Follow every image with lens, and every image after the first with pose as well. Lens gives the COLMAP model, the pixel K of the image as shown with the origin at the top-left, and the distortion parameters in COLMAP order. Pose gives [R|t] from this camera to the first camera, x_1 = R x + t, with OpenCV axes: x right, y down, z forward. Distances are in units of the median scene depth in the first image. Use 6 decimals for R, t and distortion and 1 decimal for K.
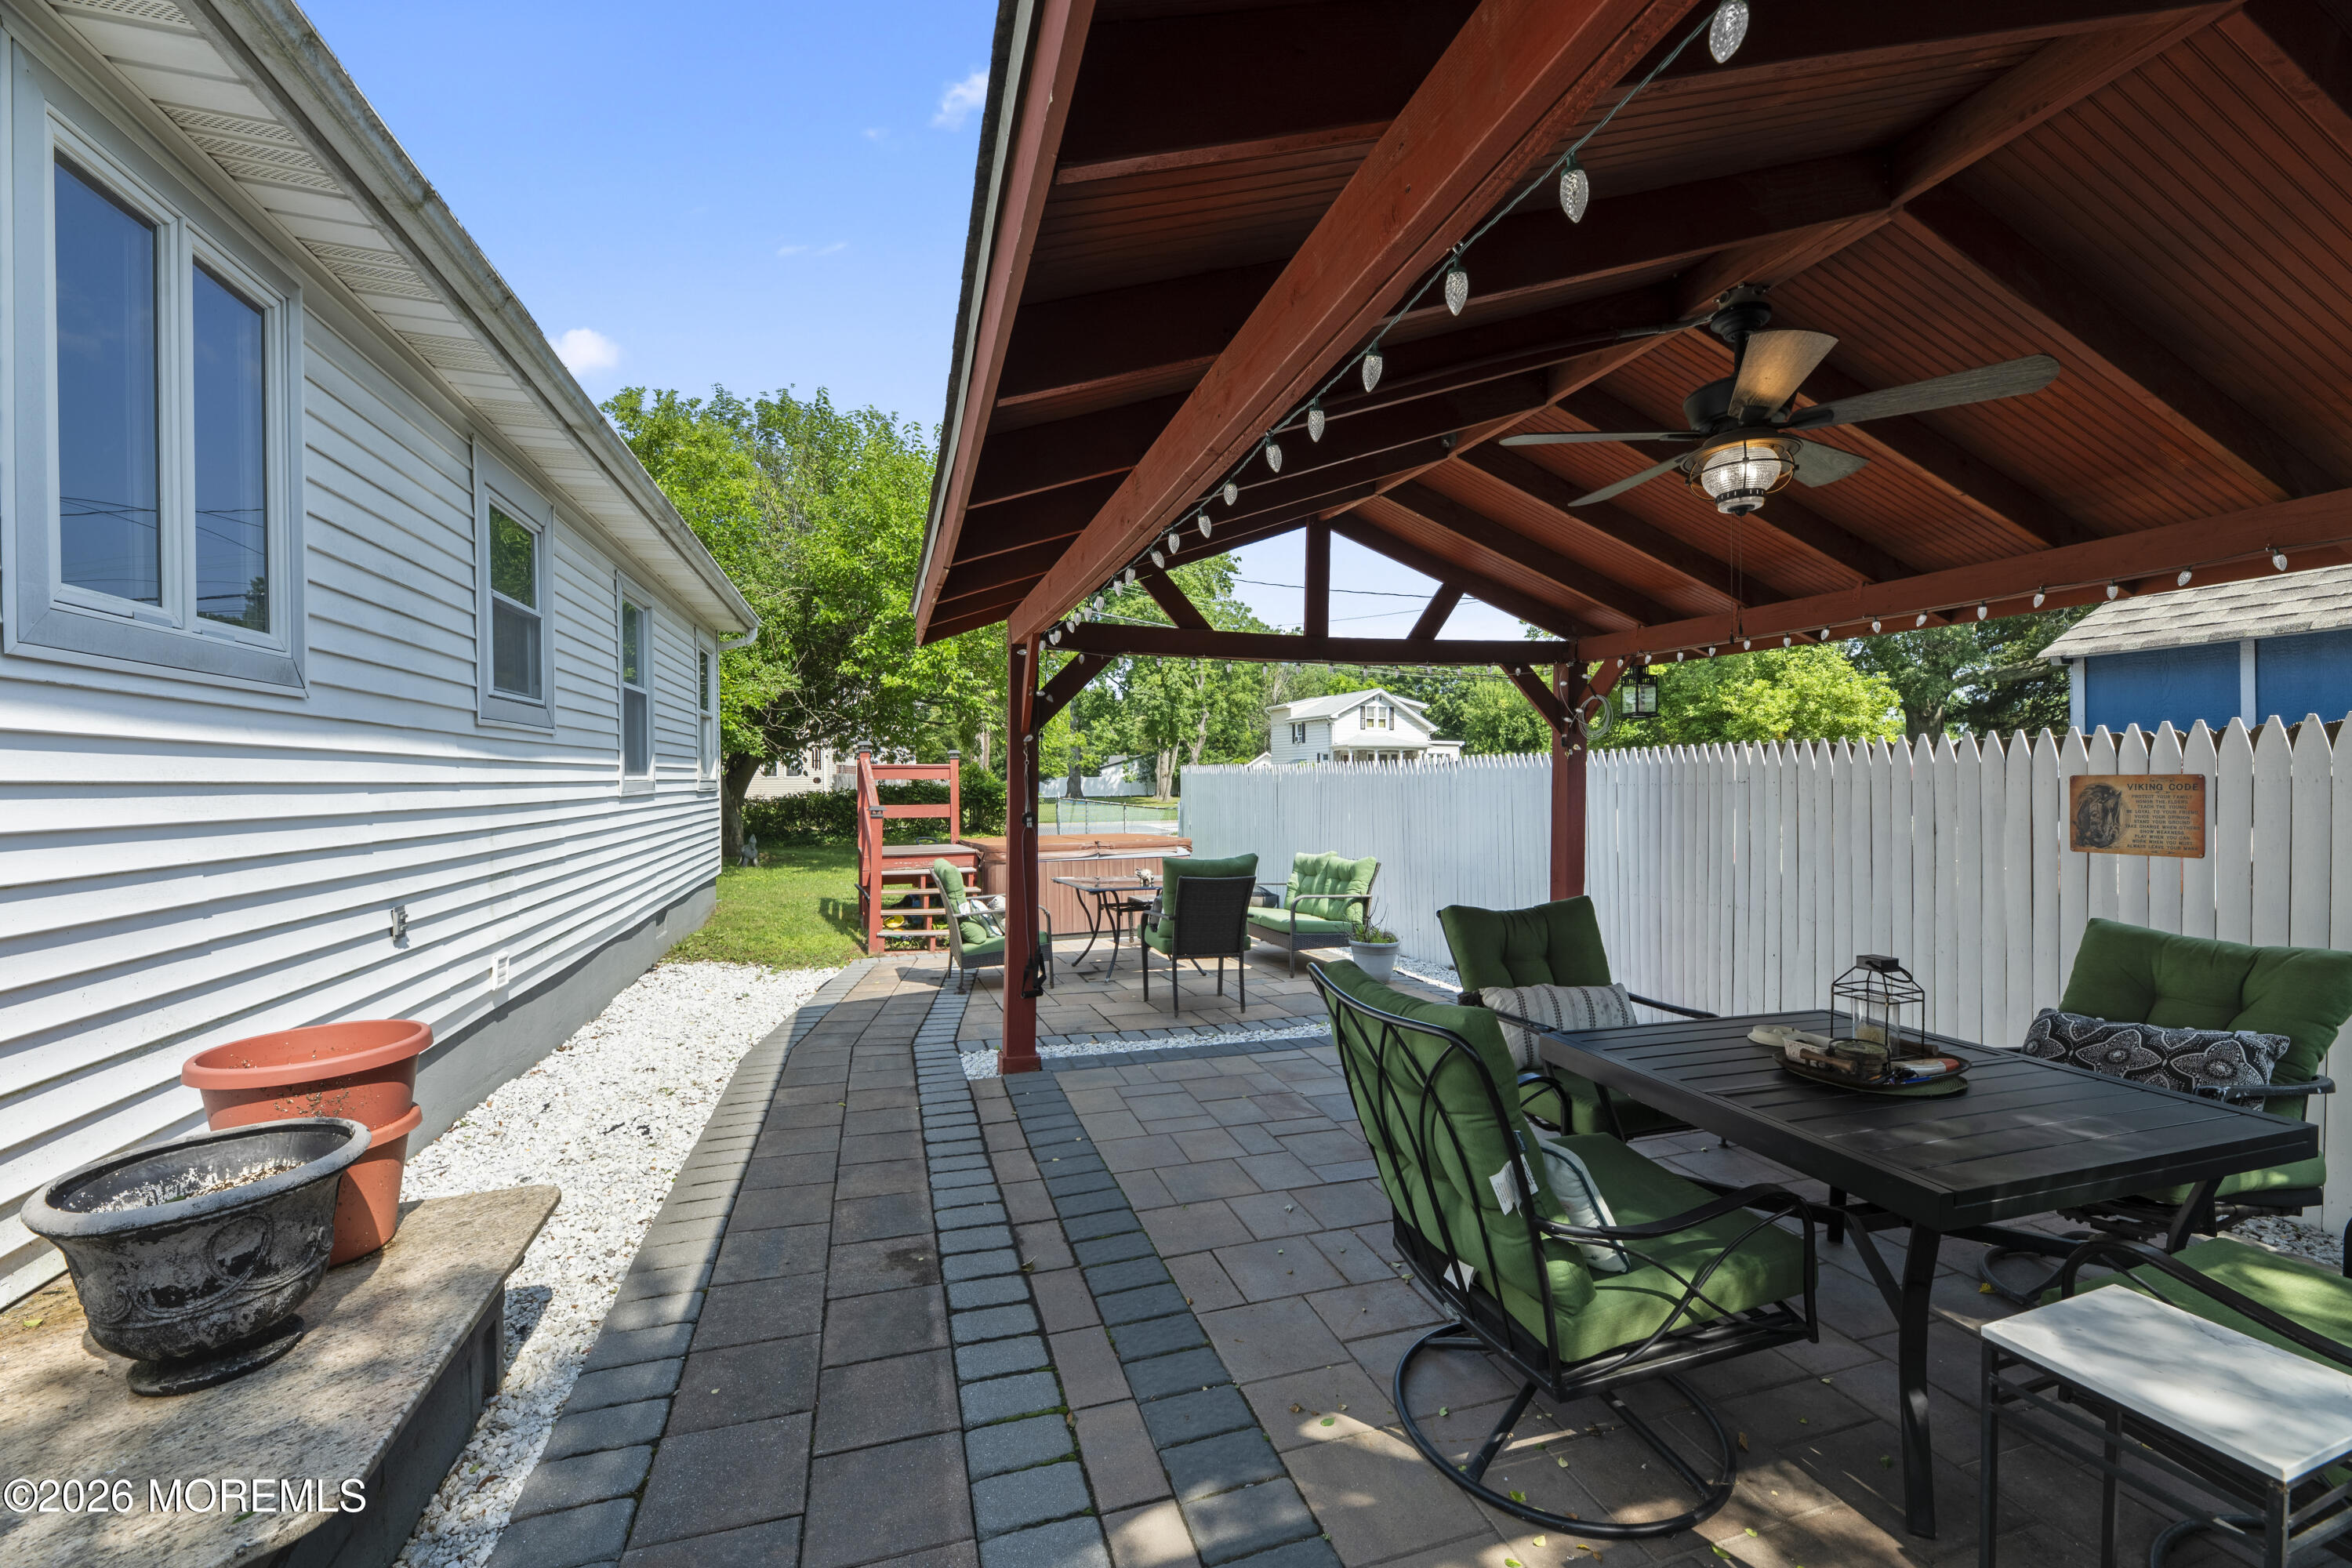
lens RADIAL K [[958.5, 0, 1176.0], [0, 958.5, 784.0], [0, 0, 1]] dist [-0.000222, -0.000039]
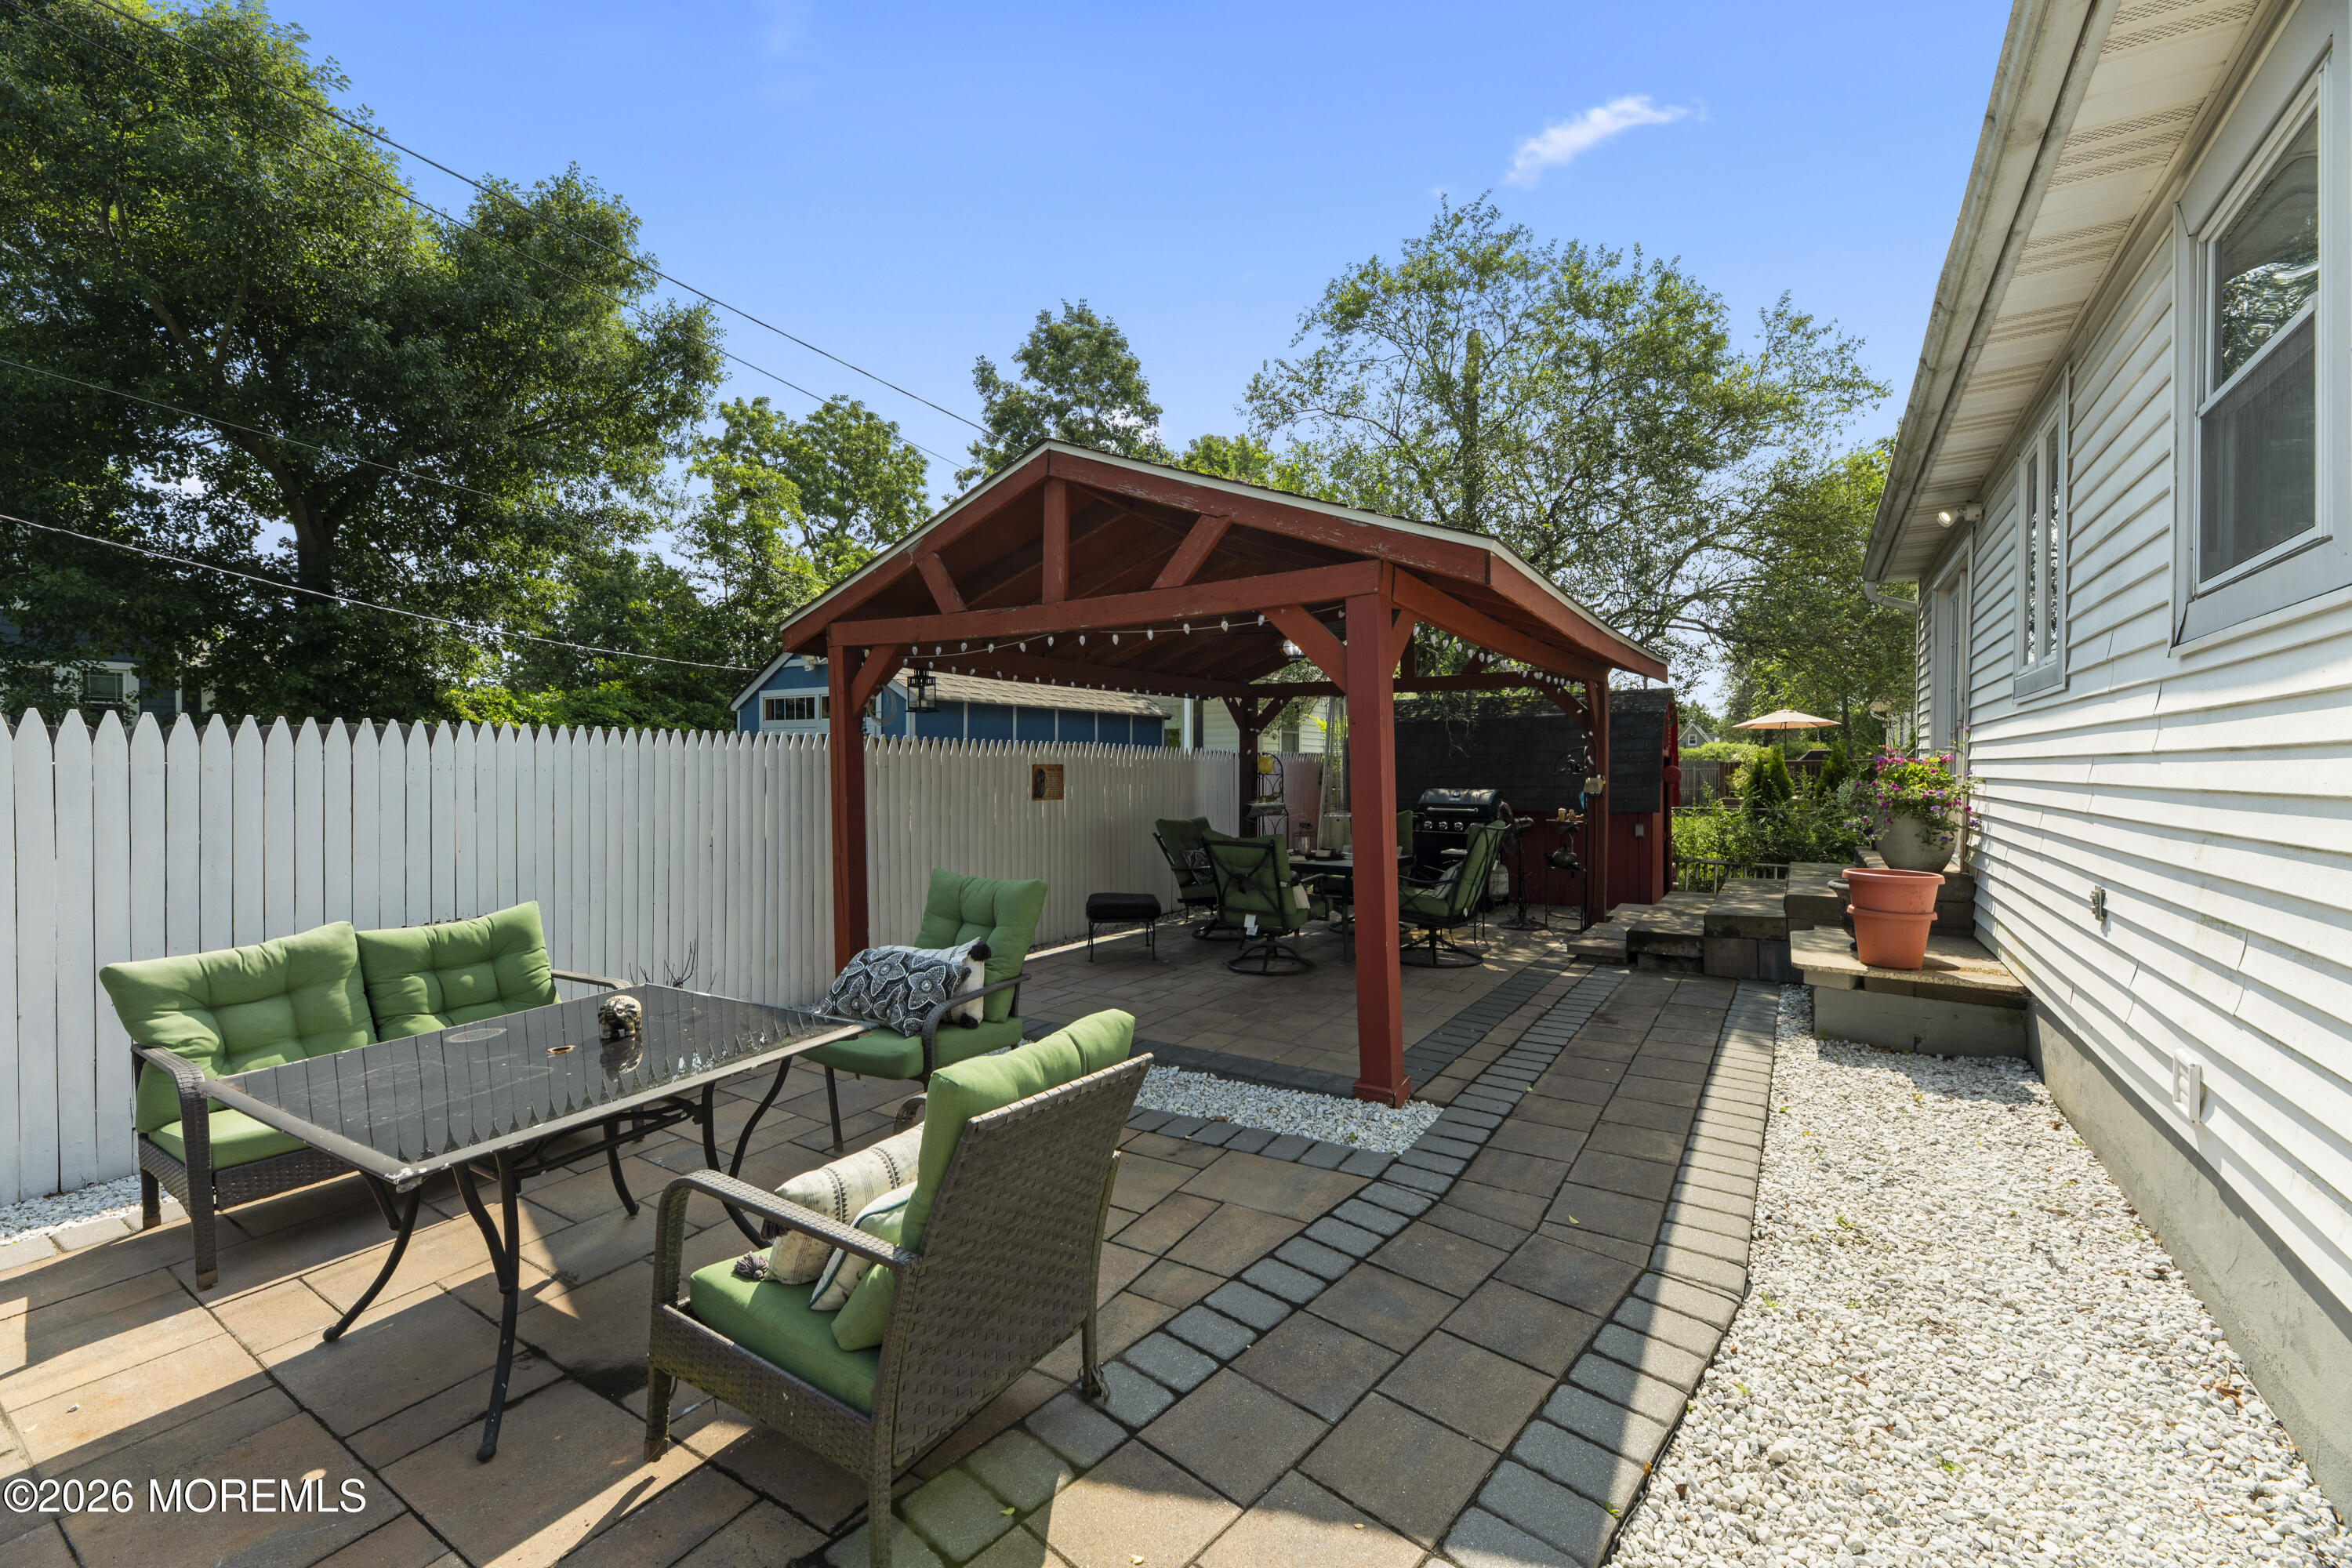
lens RADIAL K [[958.5, 0, 1176.0], [0, 958.5, 784.0], [0, 0, 1]] dist [-0.000222, -0.000039]
pose [[-0.639244, -0.001859, 0.769002, -0.897888], [0.006012, 0.999954, 0.007415, 0.021743], [-0.768981, 0.009363, -0.639204, 2.166756]]
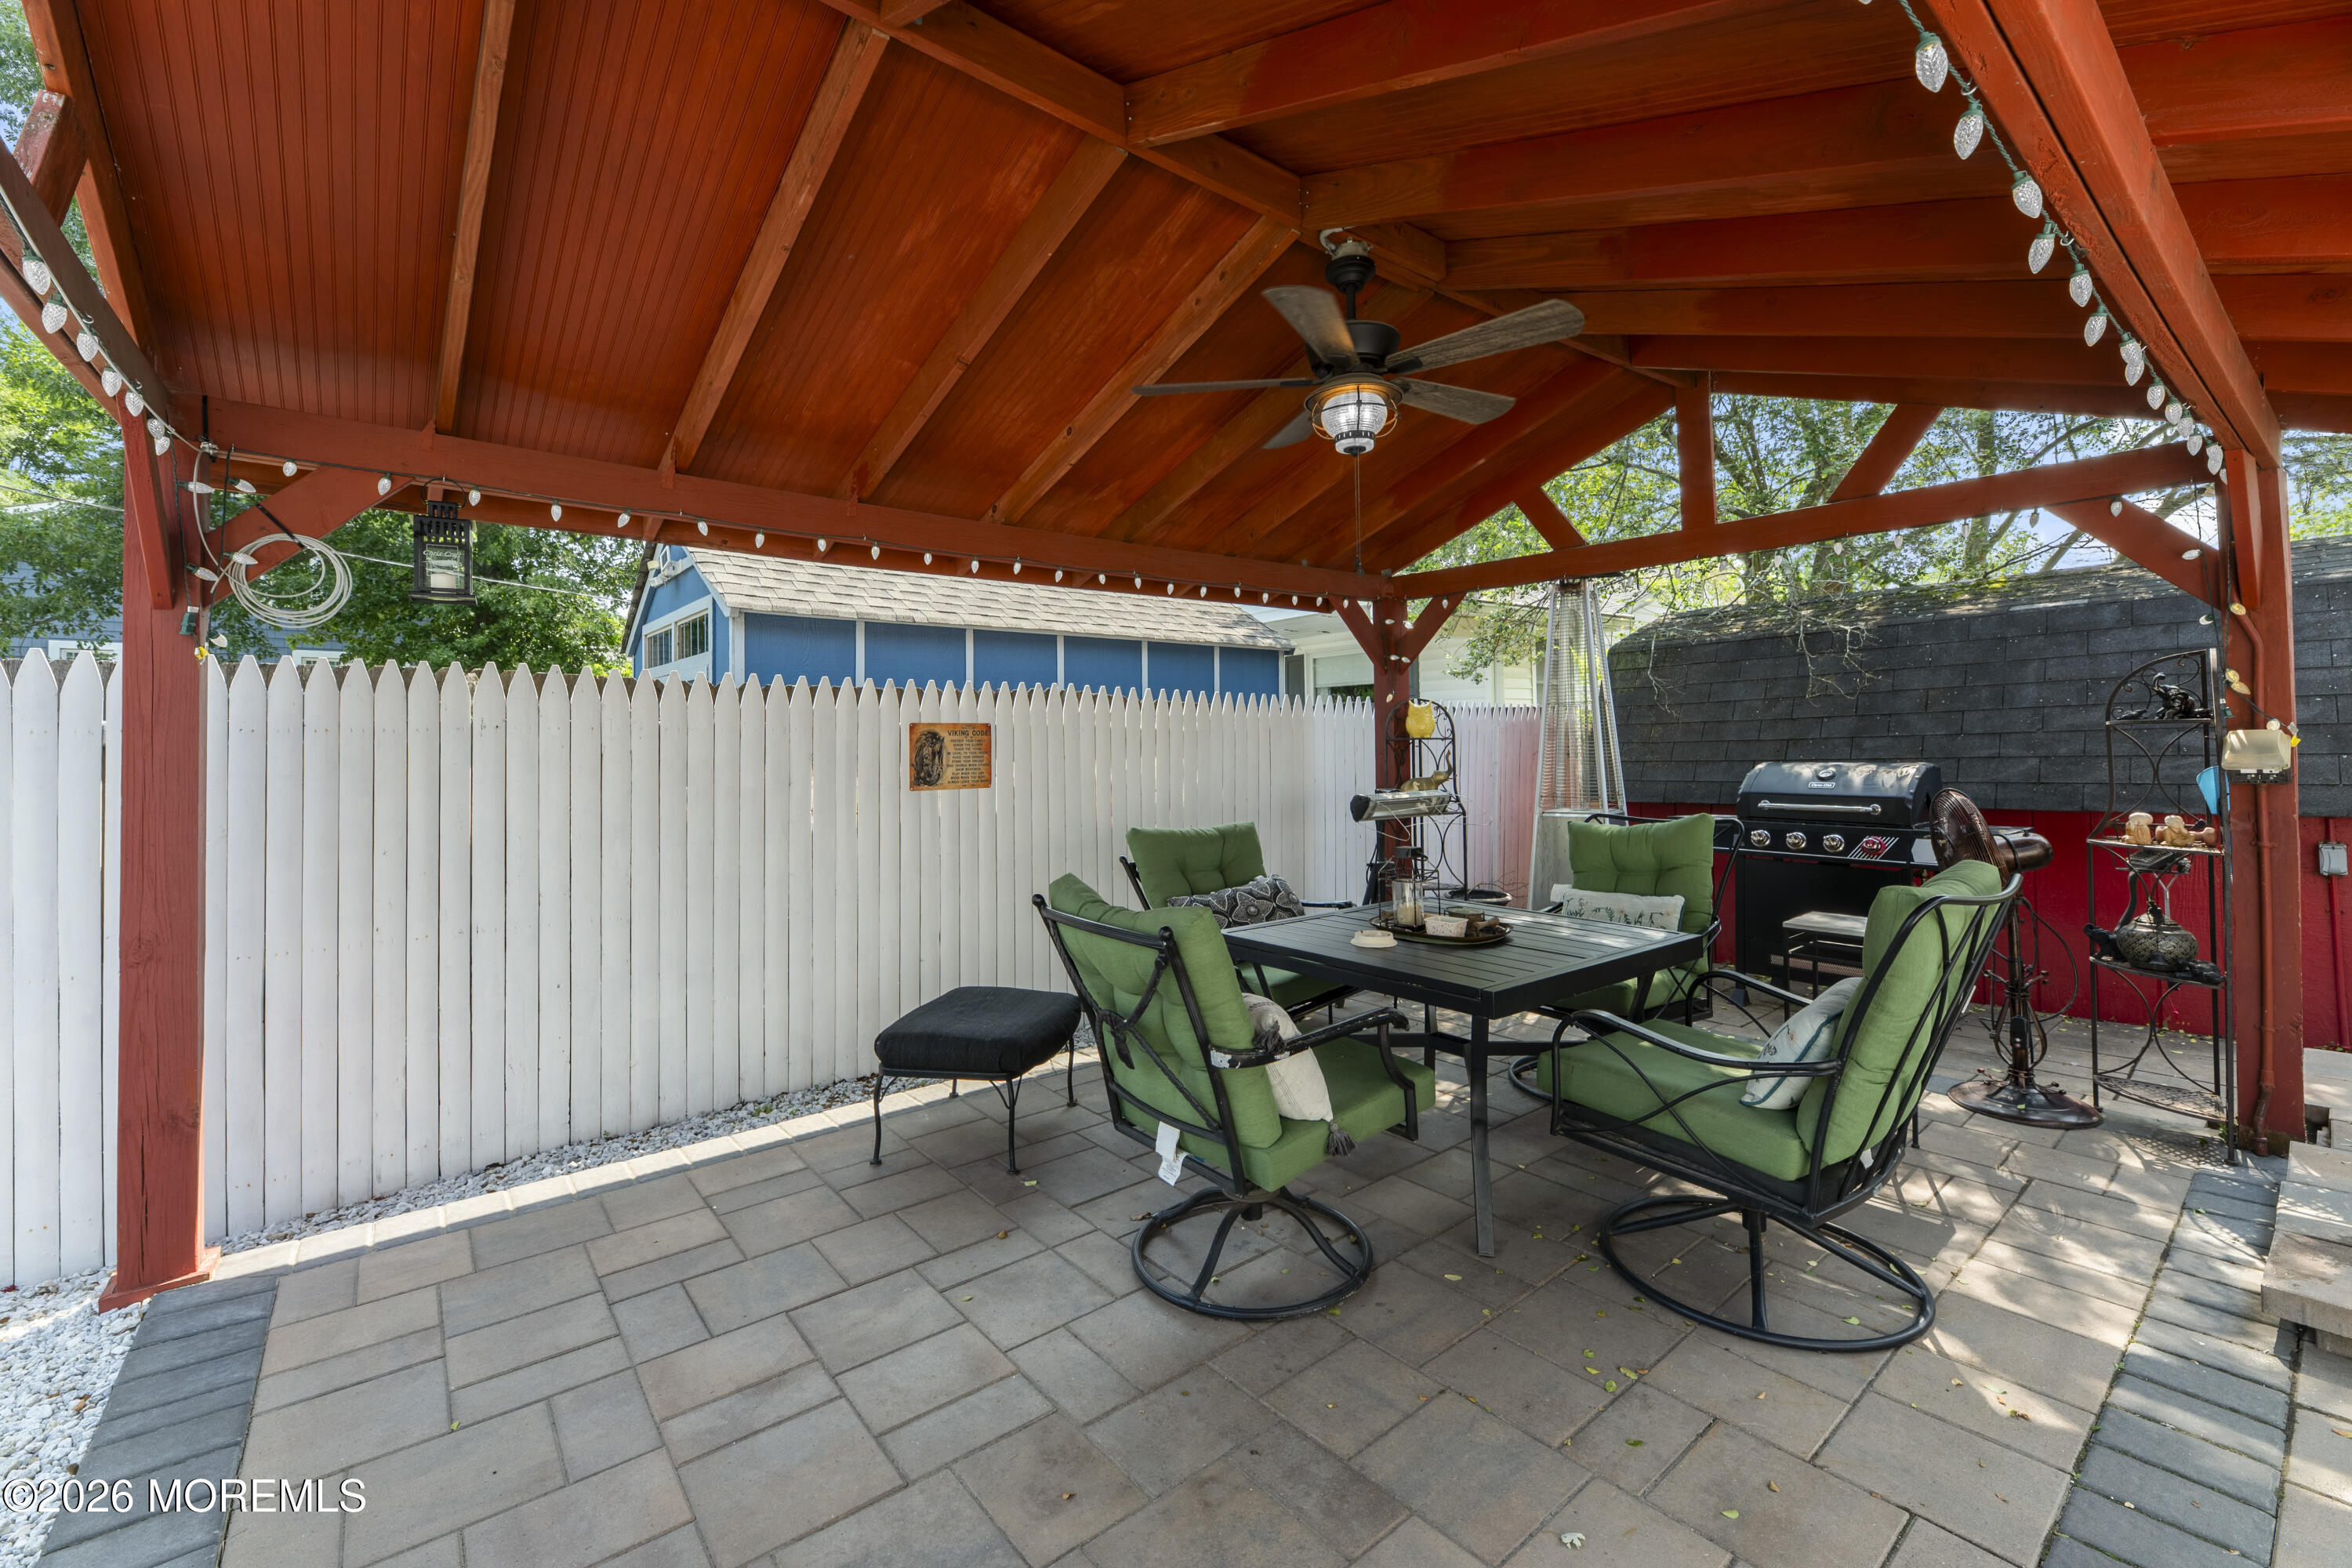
lens RADIAL K [[961.8, 0, 1166.1], [0, 961.8, 735.5], [0, 0, 1]] dist [0.000453, 0.000057]
pose [[-0.365108, 0.021859, 0.930709, -0.235465], [0.015663, 0.999727, -0.017336, 0.031024], [-0.930833, 0.008248, -0.365351, 1.174900]]
